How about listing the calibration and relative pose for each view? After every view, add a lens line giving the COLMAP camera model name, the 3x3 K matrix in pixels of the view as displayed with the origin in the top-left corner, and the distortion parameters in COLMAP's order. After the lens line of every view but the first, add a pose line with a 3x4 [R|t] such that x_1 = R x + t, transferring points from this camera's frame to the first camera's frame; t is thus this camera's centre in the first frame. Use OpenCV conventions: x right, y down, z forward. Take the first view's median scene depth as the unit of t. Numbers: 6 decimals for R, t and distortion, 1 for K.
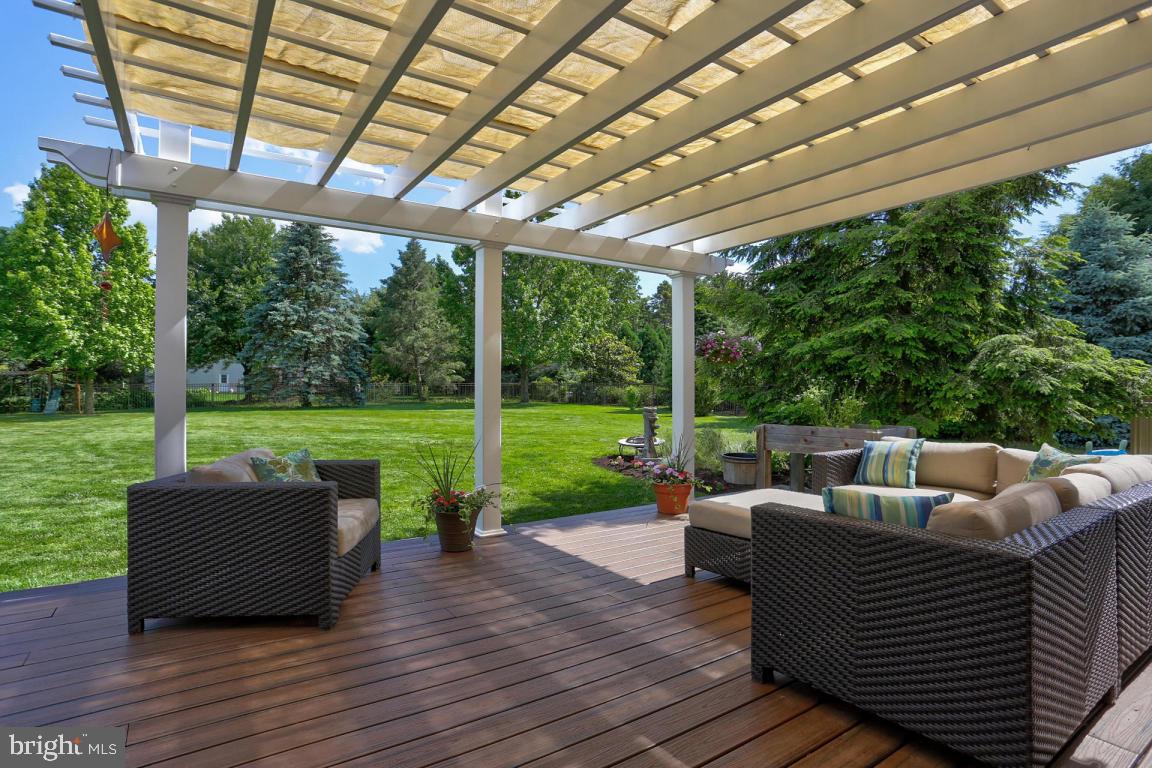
lens RADIAL K [[556.1, 0, 563.5], [0, 556.1, 385.4], [0, 0, 1]] dist [0.000633, 0.000249]
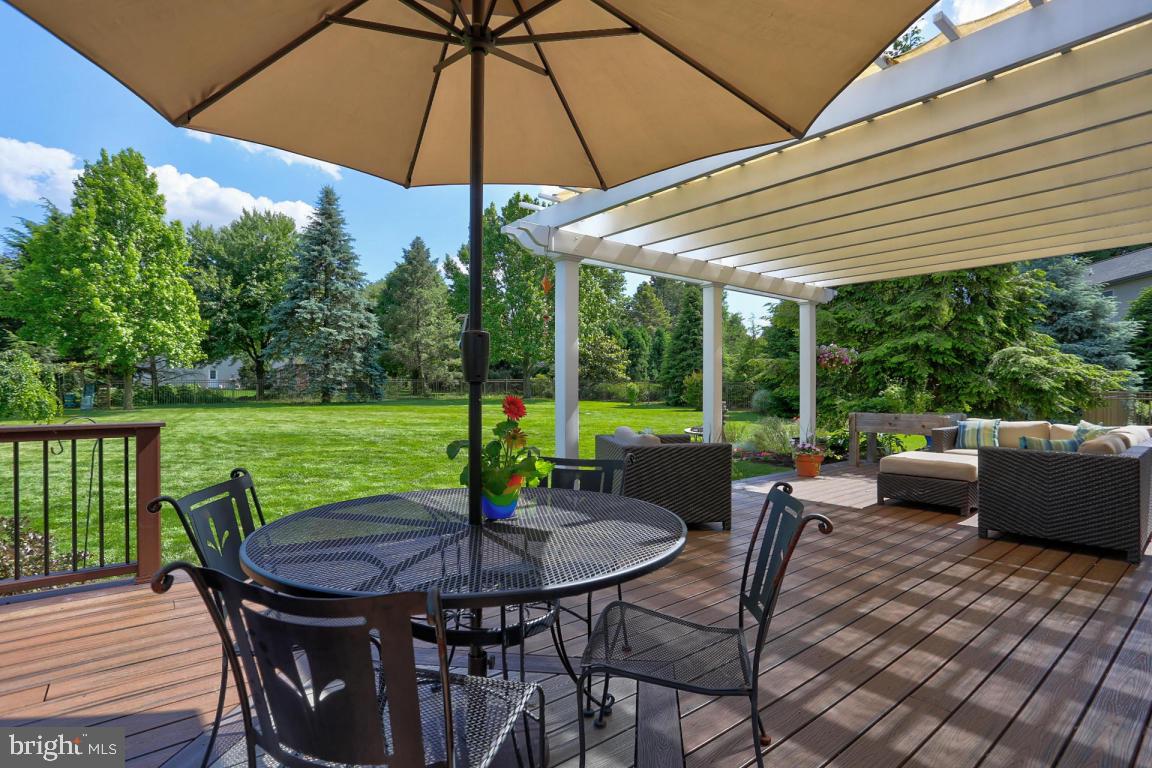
lens RADIAL K [[563.0, 0, 576.0], [0, 563.0, 384.0], [0, 0, 1]] dist [-0.001175, 0.000114]
pose [[0.995159, 0.001927, 0.098255, -0.154696], [-0.002322, 0.999990, 0.003905, -0.001194], [-0.098246, -0.004114, 0.995154, -0.100841]]
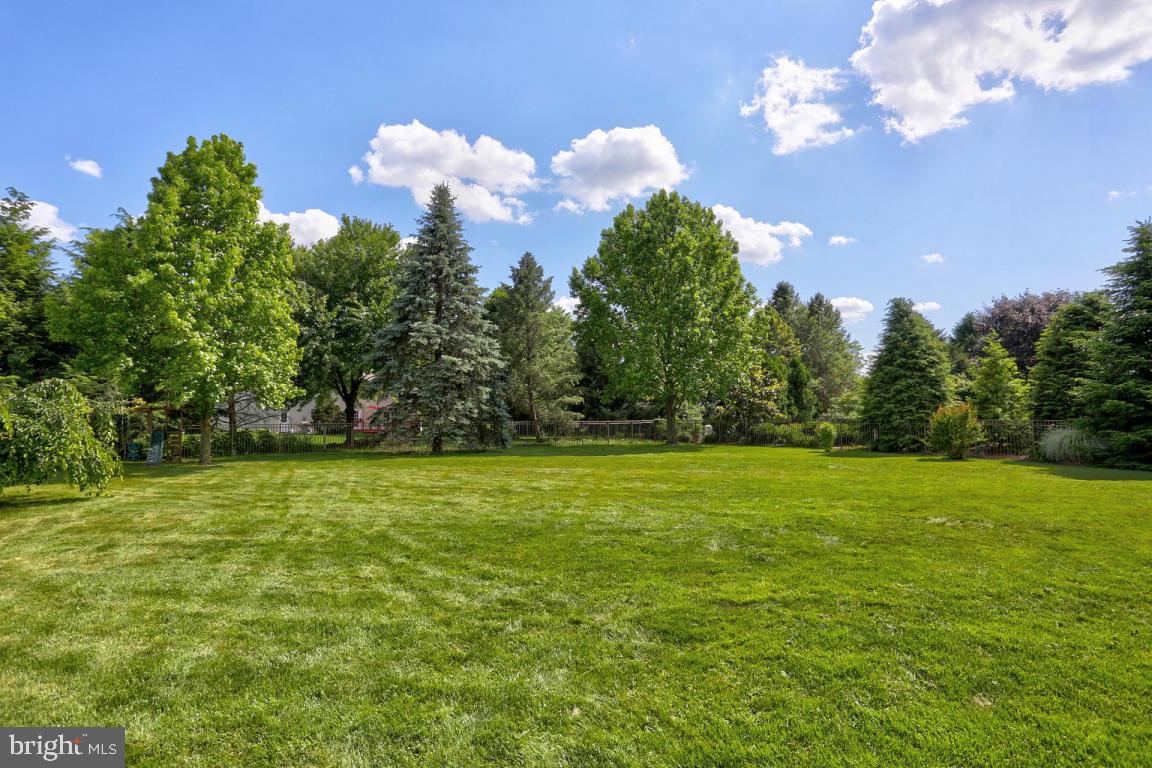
lens RADIAL K [[579.8, 0, 576.0], [0, 579.8, 384.0], [0, 0, 1]] dist [-0.000786, 0.000019]
pose [[0.999950, -0.002290, 0.009776, -0.383372], [0.002945, 0.997715, -0.067492, -0.002990], [-0.009599, 0.067517, 0.997672, 0.220536]]
